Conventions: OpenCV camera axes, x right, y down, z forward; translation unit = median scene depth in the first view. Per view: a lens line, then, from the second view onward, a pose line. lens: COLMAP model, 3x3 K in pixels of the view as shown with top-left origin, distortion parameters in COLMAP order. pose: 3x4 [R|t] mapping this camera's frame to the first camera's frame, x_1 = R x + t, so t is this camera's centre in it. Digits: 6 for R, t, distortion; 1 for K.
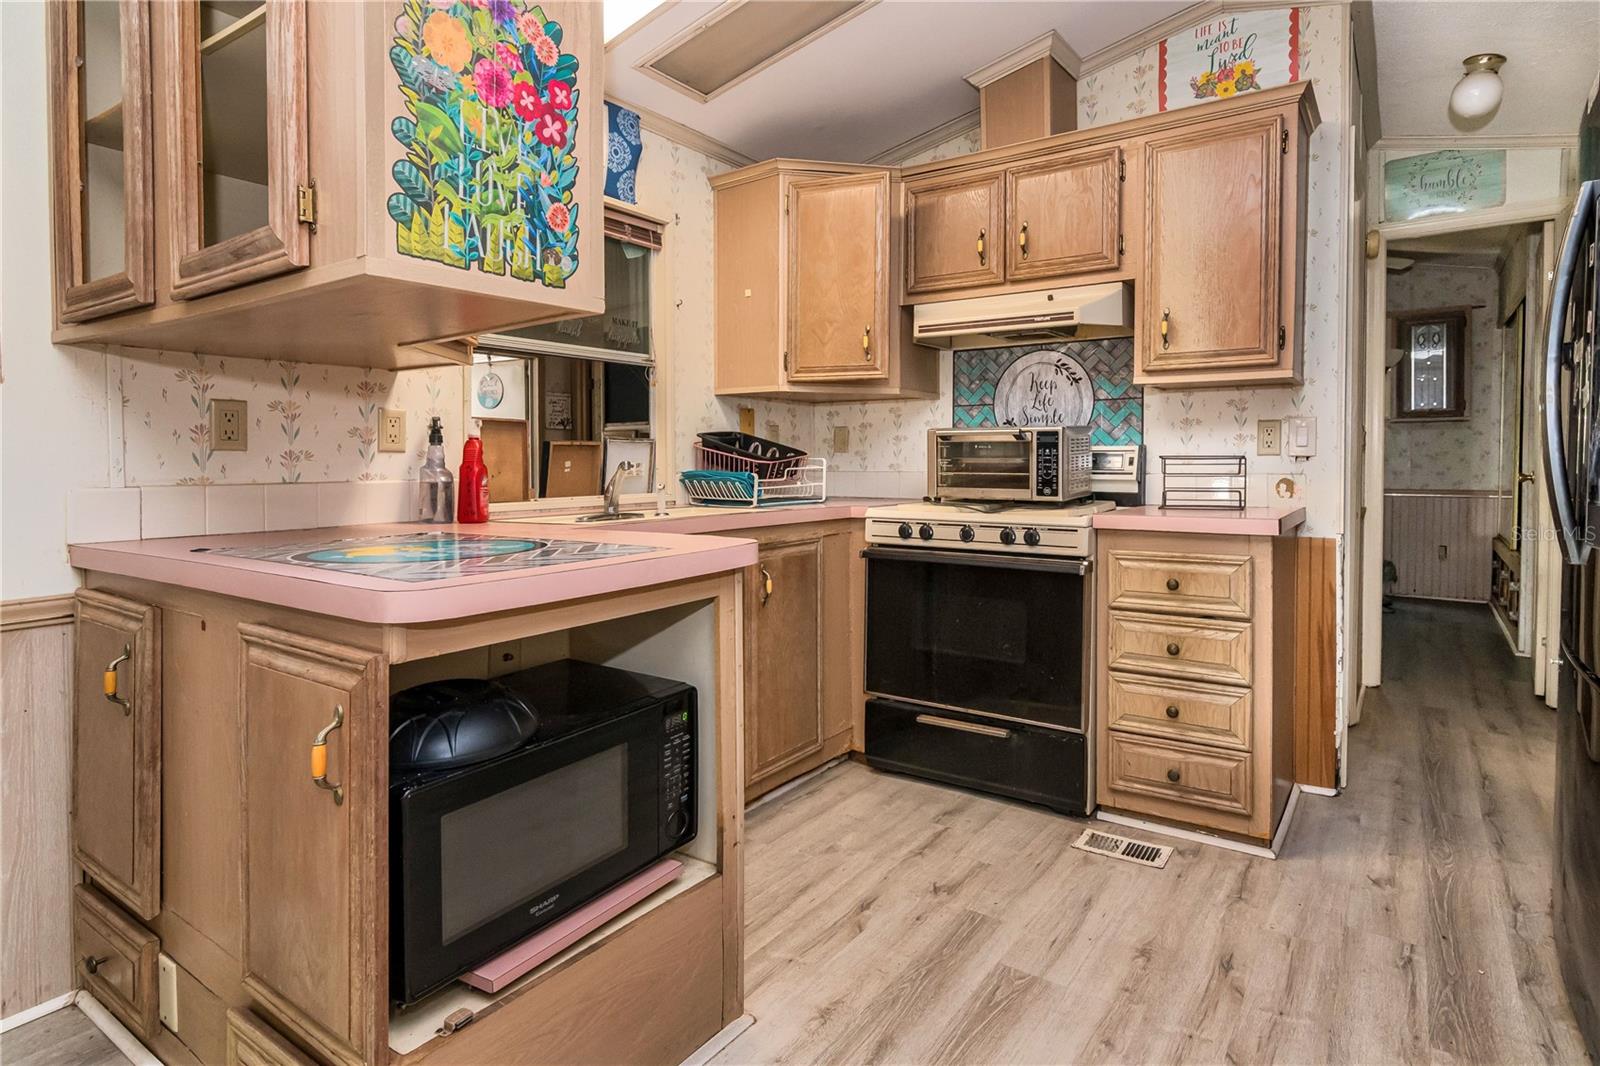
lens RADIAL K [[838.7, 0, 835.8], [0, 838.7, 491.1], [0, 0, 1]] dist [-0.004485, -0.001760]
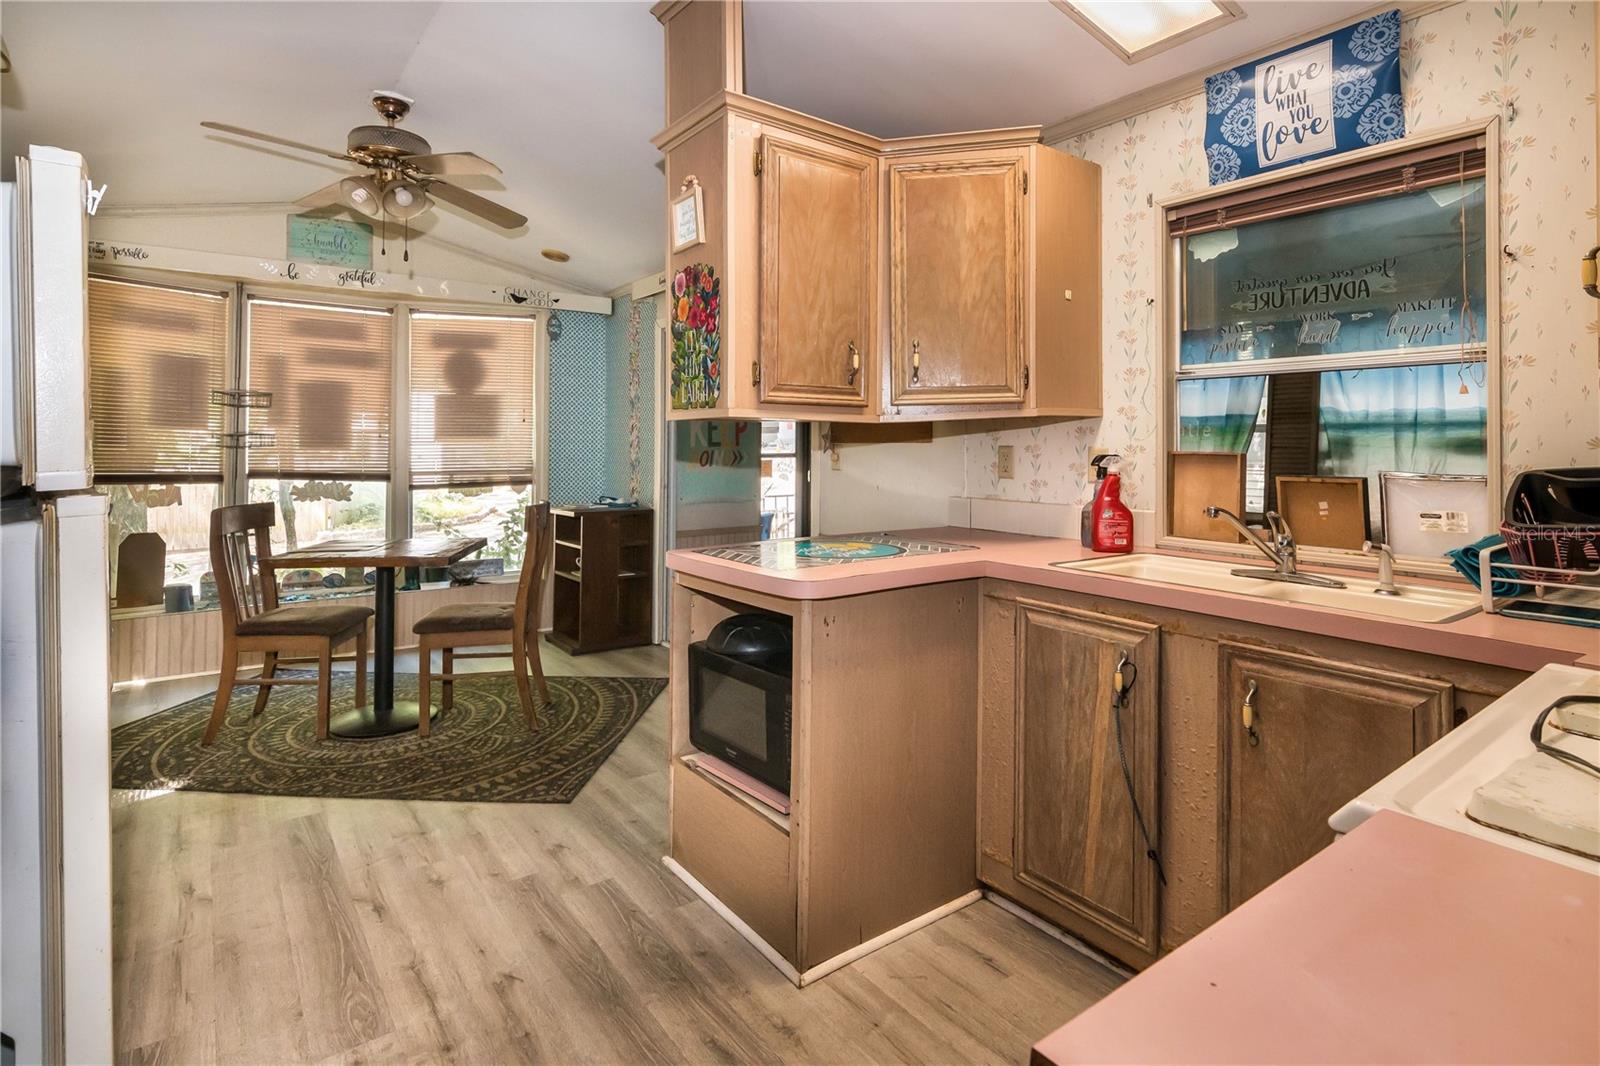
lens RADIAL K [[798.8, 0, 800.3], [0, 798.8, 437.9], [0, 0, 1]] dist [0.003412, 0.001819]
pose [[-0.326119, -0.000582, -0.945329, 1.293077], [-0.032024, 0.999433, 0.010433, -0.203655], [0.944786, 0.033675, -0.325952, 1.789807]]
